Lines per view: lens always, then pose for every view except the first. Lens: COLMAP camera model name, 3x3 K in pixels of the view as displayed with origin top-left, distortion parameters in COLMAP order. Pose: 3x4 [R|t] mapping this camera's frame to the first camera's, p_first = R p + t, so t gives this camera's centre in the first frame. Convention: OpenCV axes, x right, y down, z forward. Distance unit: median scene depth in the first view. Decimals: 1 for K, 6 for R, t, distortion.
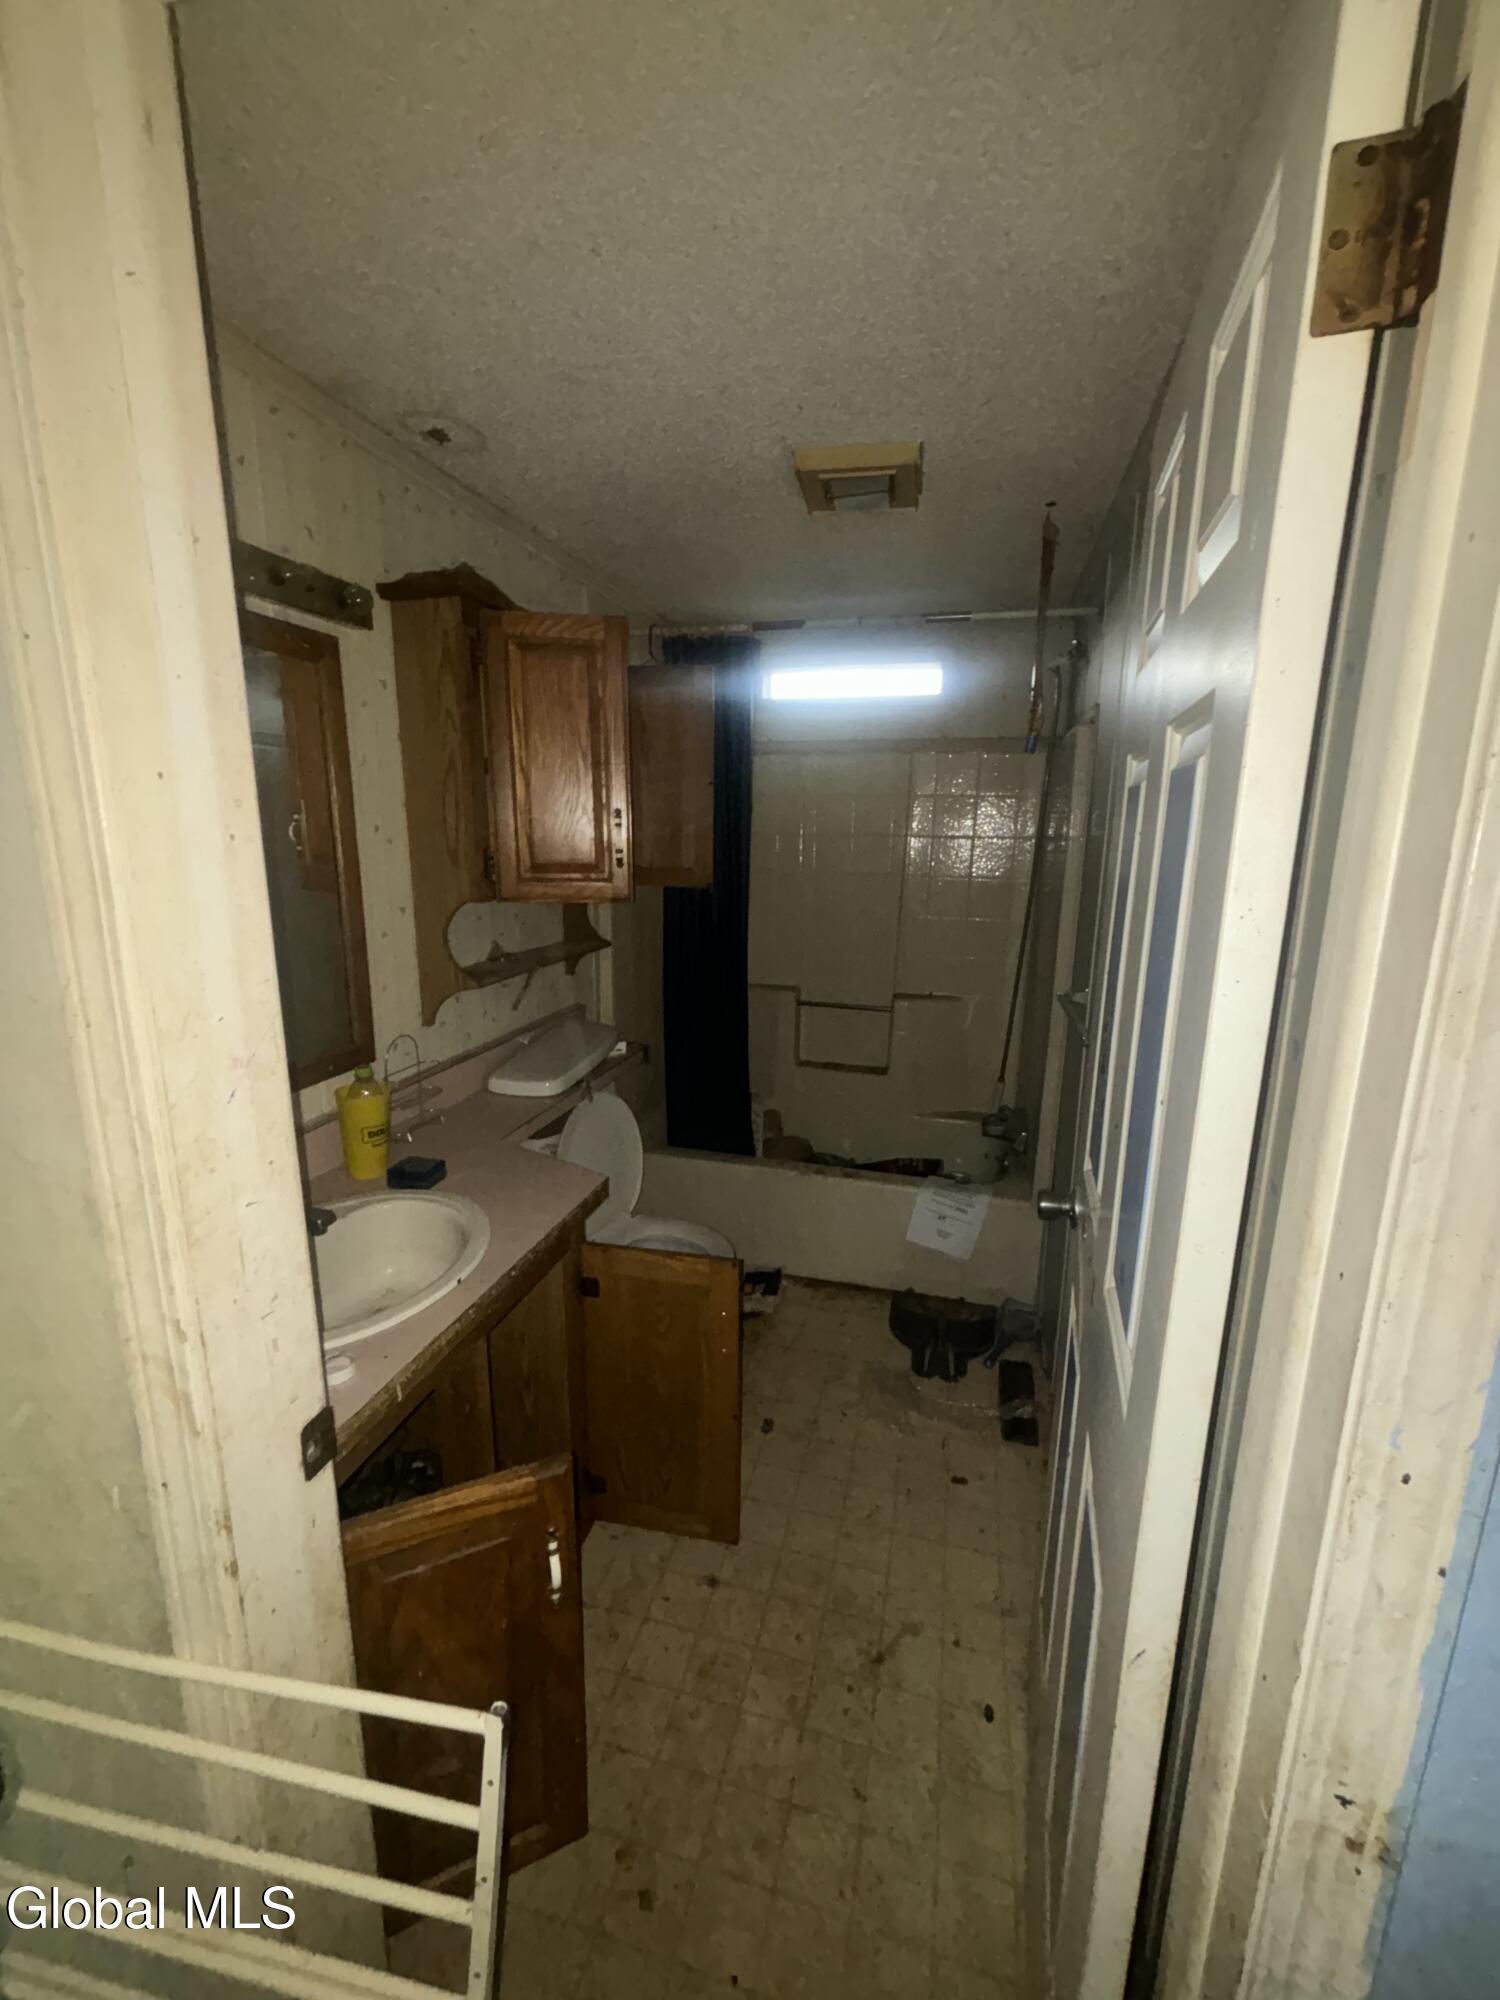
lens RADIAL K [[816.9, 0, 750.0], [0, 816.9, 1000.0], [0, 0, 1]] dist [0.001533, -0.000243]
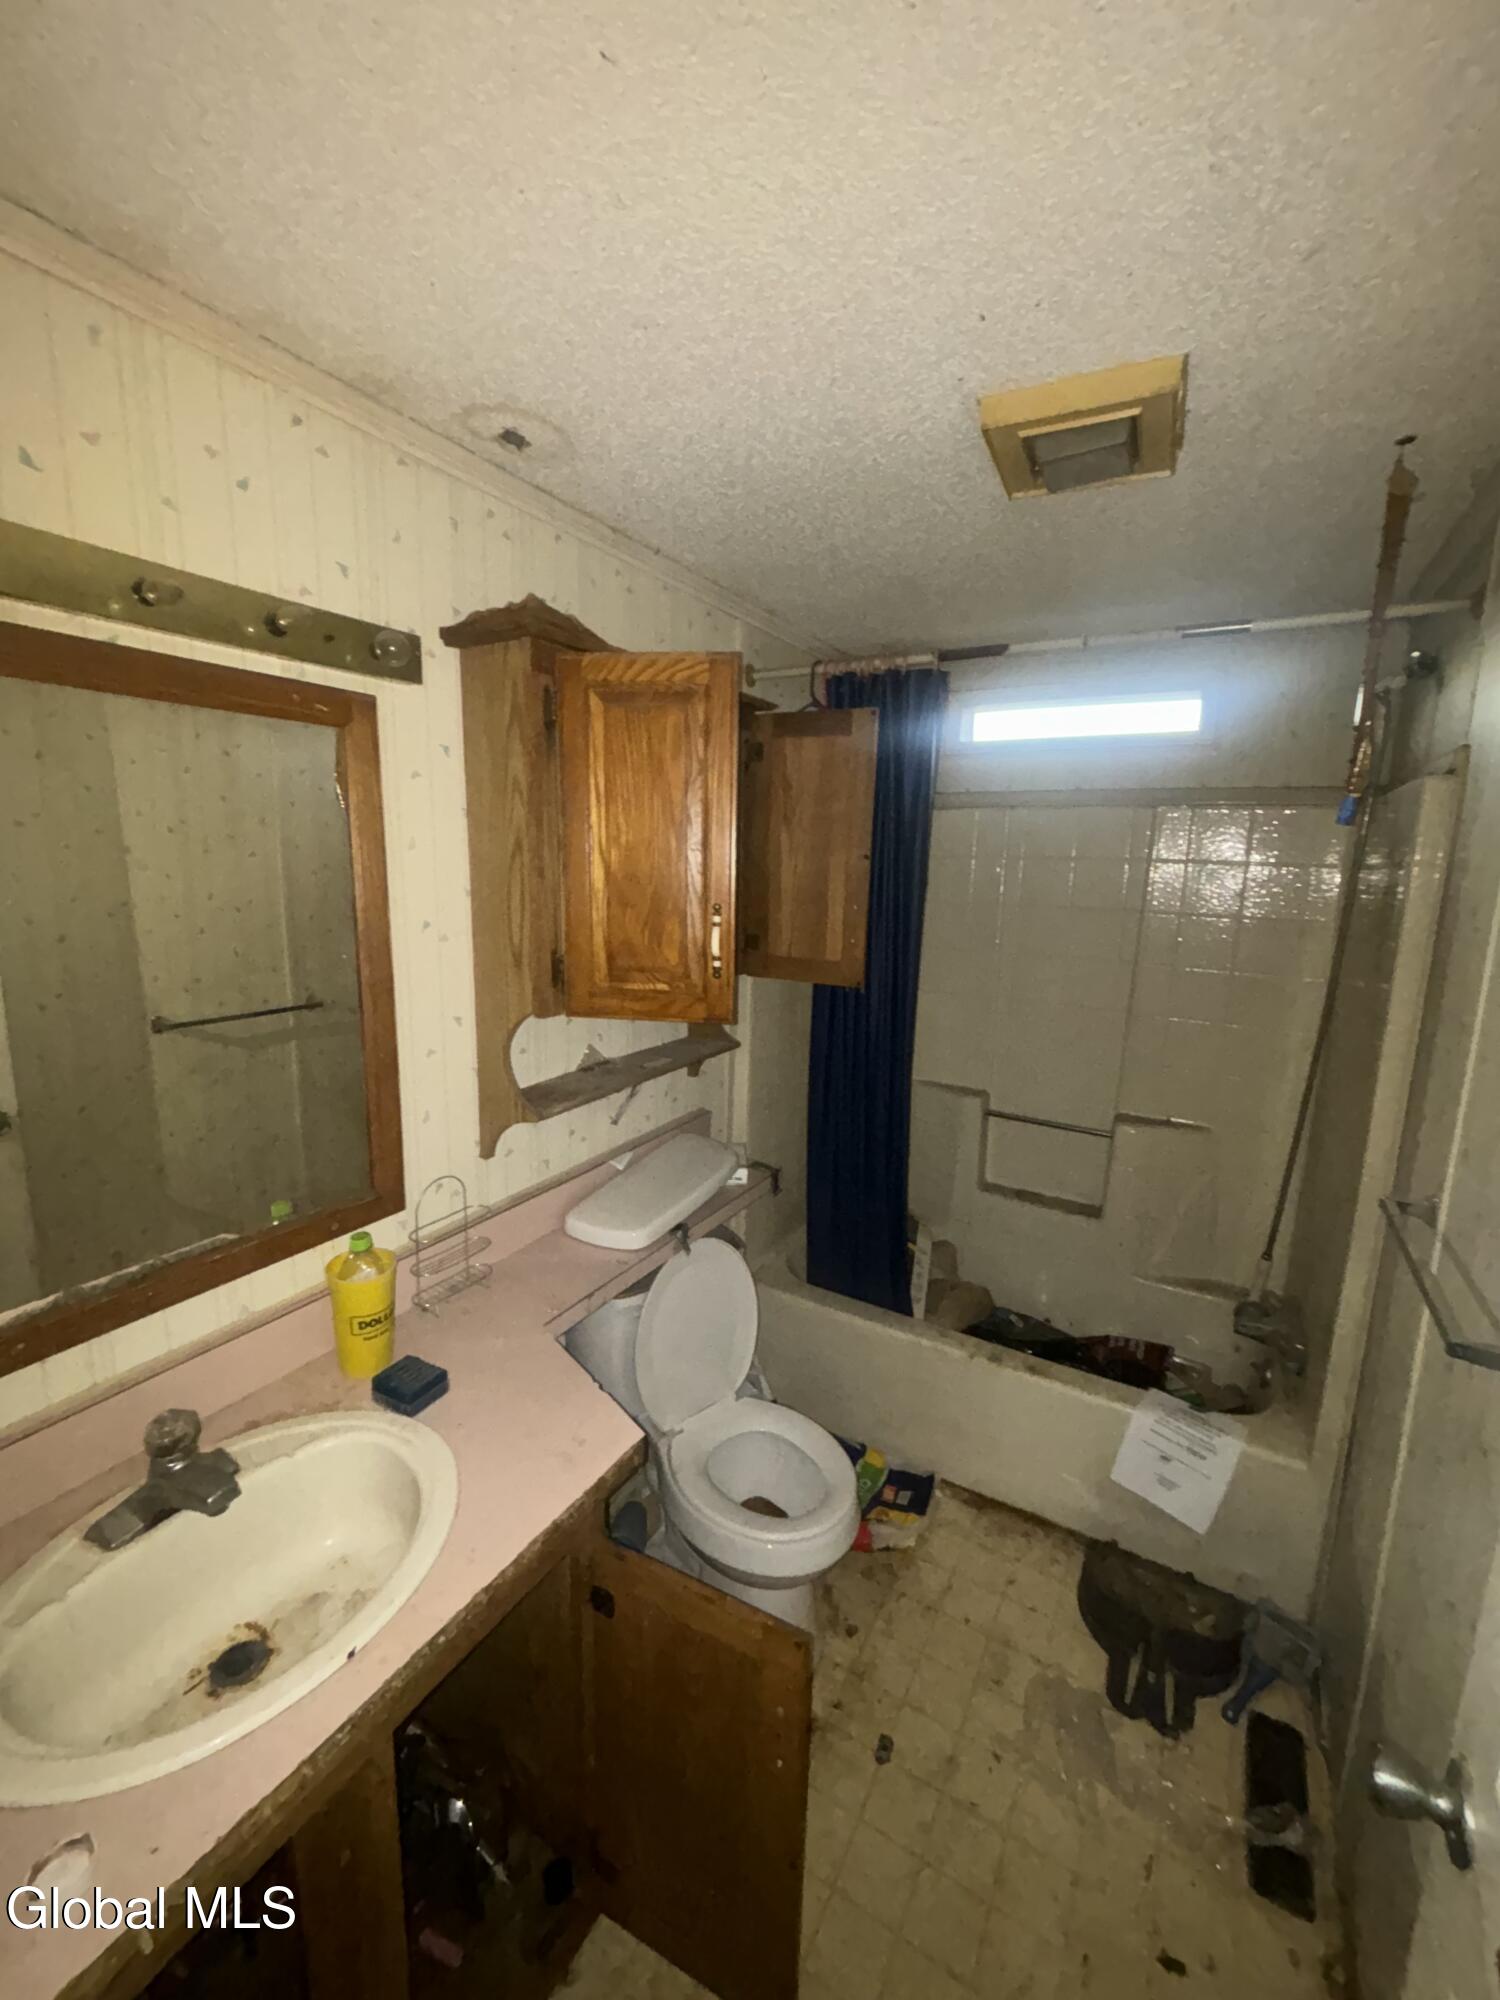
lens RADIAL K [[816.9, 0, 750.0], [0, 816.9, 1000.0], [0, 0, 1]] dist [0.001533, -0.000243]
pose [[0.965438, 0.054455, -0.254880, 0.054252], [-0.064154, 0.997492, -0.029890, -0.106290], [0.252613, 0.045209, 0.966511, 0.241865]]
